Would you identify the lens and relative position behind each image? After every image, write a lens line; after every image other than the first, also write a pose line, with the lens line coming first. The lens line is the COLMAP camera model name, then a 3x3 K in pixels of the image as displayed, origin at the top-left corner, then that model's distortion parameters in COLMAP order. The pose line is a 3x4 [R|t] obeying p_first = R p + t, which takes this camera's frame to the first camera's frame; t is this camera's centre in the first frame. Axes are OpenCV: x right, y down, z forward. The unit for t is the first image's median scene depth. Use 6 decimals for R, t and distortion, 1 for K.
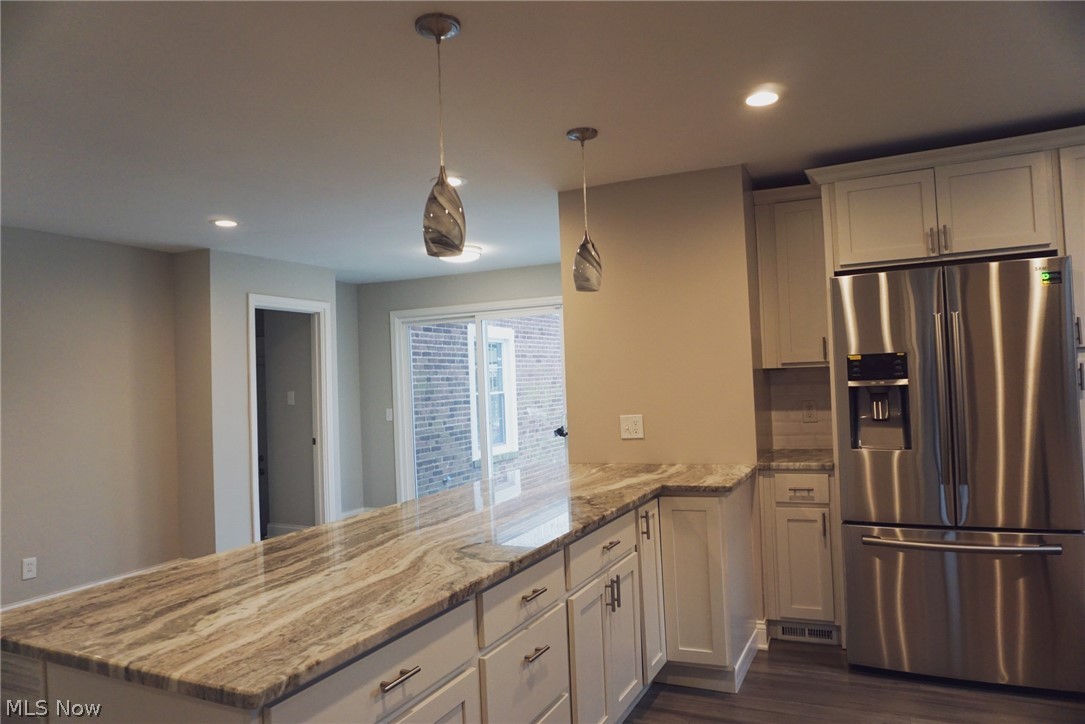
lens RADIAL K [[728.1, 0, 542.5], [0, 728.1, 359.7], [0, 0, 1]] dist [-0.041006, 0.005713]
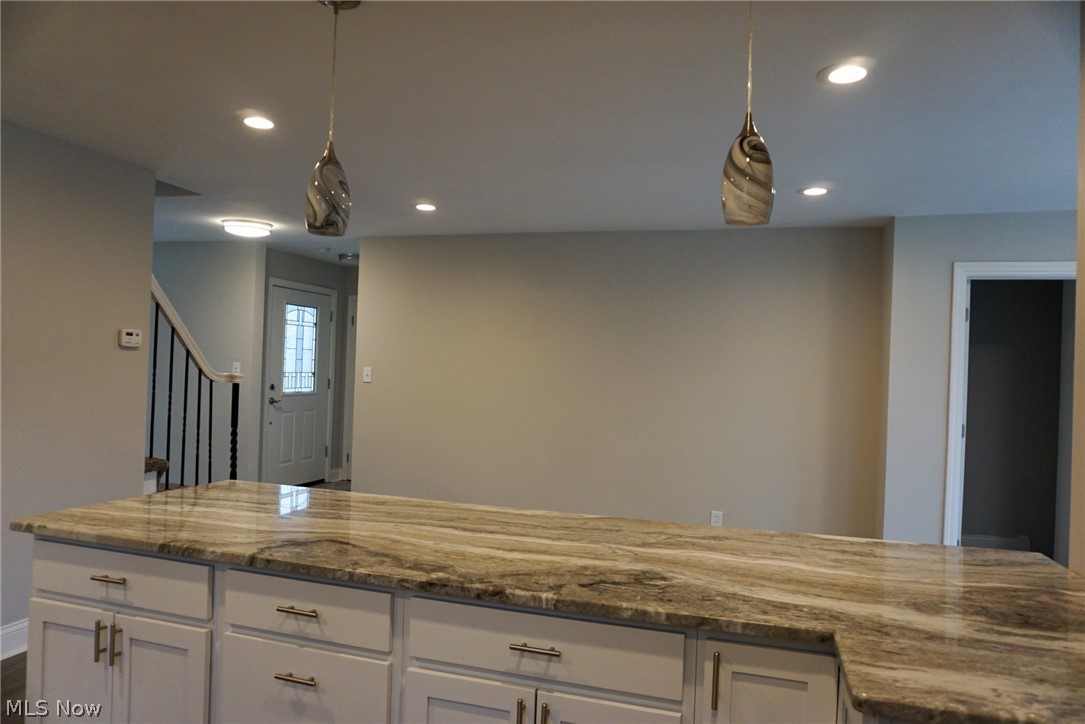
lens RADIAL K [[728.1, 0, 542.7], [0, 728.1, 361.8], [0, 0, 1]] dist [-0.041006, 0.005713]
pose [[0.139144, 0.036060, -0.989615, 0.878352], [-0.011511, 0.999328, 0.034795, -0.009397], [0.990205, 0.006550, 0.139466, 1.173592]]
